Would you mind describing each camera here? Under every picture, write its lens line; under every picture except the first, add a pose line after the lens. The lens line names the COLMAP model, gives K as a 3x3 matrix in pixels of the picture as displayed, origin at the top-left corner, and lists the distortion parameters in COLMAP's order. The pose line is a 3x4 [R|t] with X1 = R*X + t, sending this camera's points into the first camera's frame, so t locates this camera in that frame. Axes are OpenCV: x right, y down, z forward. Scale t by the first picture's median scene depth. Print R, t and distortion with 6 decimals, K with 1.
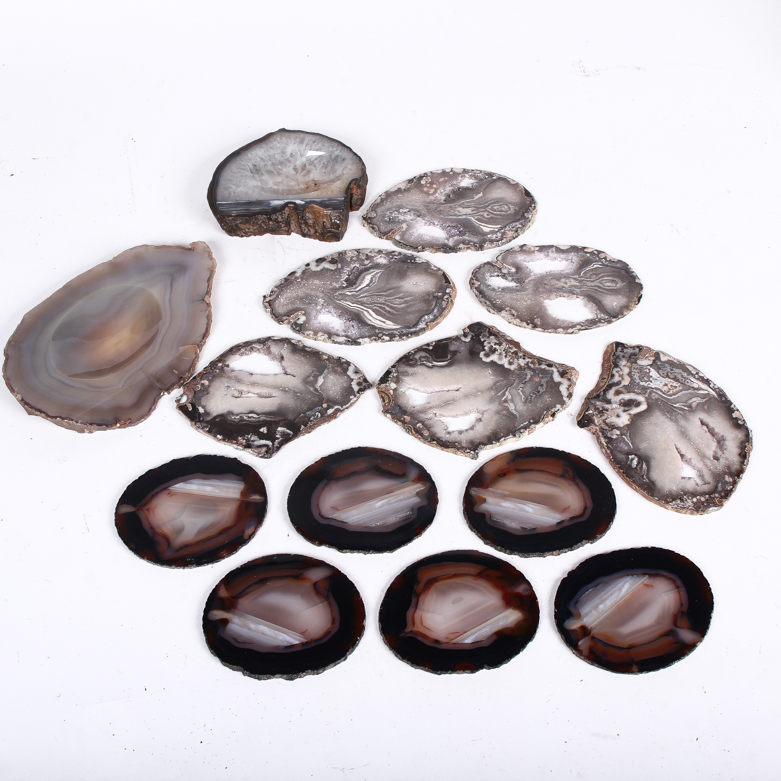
lens RADIAL K [[1343.1, 0, 390.2], [0, 1343.1, 385.2], [0, 0, 1]] dist [-0.087707, 0.000000]
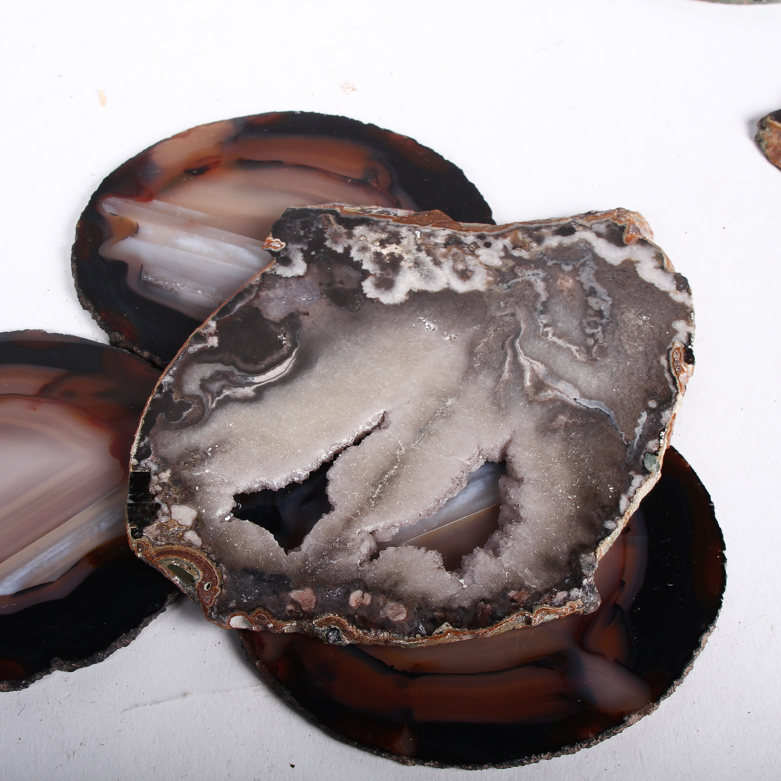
lens RADIAL K [[1343.1, 0, 392.0], [0, 1343.1, 393.1], [0, 0, 1]] dist [-0.087707, 0.000000]
pose [[0.812686, -0.445355, 0.375767, -0.056256], [0.427622, 0.893883, 0.134585, -0.041336], [-0.395830, 0.051311, 0.916889, 0.715684]]
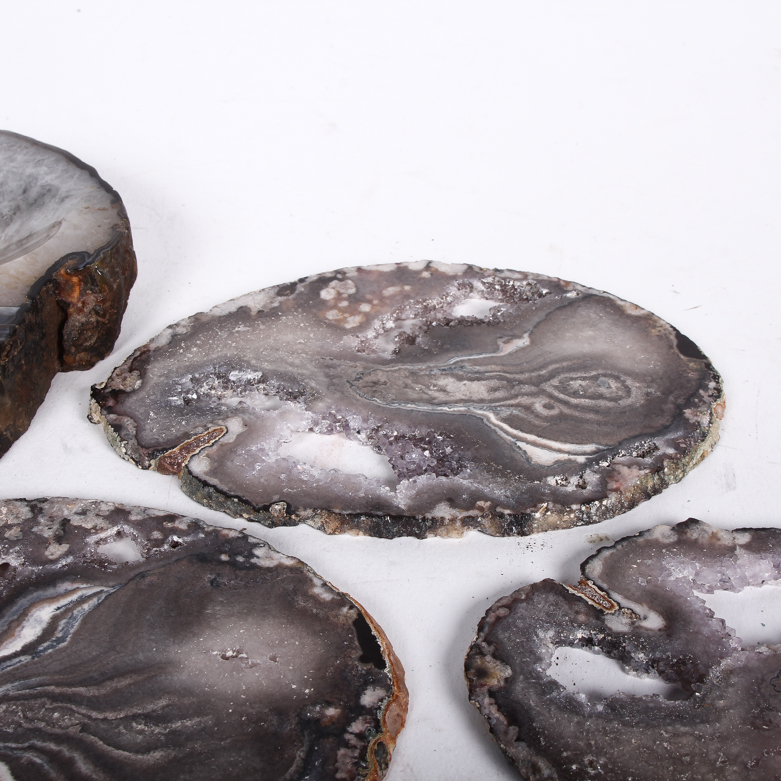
lens RADIAL K [[1343.1, 0, 395.1], [0, 1343.1, 388.4], [0, 0, 1]] dist [-0.087707, 0.000000]
pose [[0.998074, 0.061452, -0.008490, 0.048257], [-0.061772, 0.971864, -0.227299, -0.073421], [-0.005717, 0.227385, 0.973788, 0.804449]]
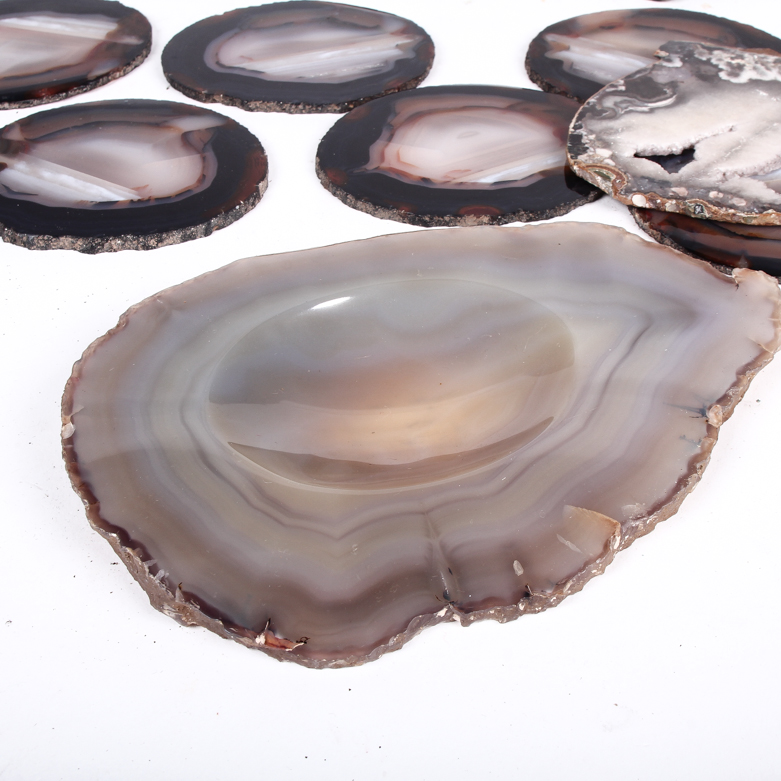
lens RADIAL K [[1343.1, 0, 392.6], [0, 1343.1, 391.5], [0, 0, 1]] dist [-0.087707, 0.000000]
pose [[0.914272, -0.250156, 0.318636, -0.221672], [0.310667, 0.937766, -0.155182, 0.121023], [-0.259986, 0.240869, 0.935088, 0.615362]]
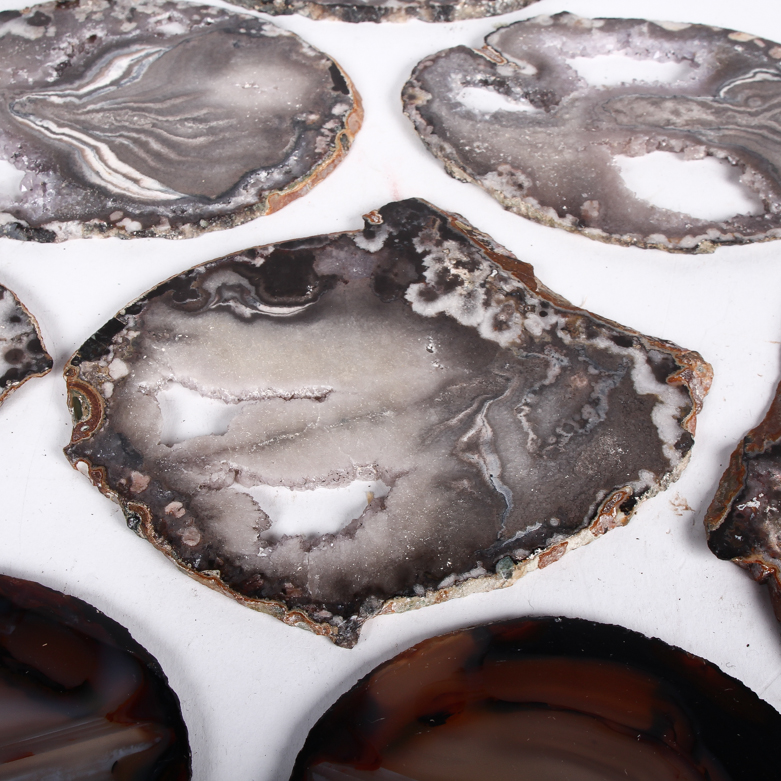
lens RADIAL K [[1343.1, 0, 395.6], [0, 1343.1, 394.9], [0, 0, 1]] dist [-0.087707, 0.000000]
pose [[0.997409, 0.071898, -0.002231, 0.067061], [-0.071864, 0.997335, 0.012605, -0.002192], [0.003131, -0.012412, 0.999918, 0.682241]]
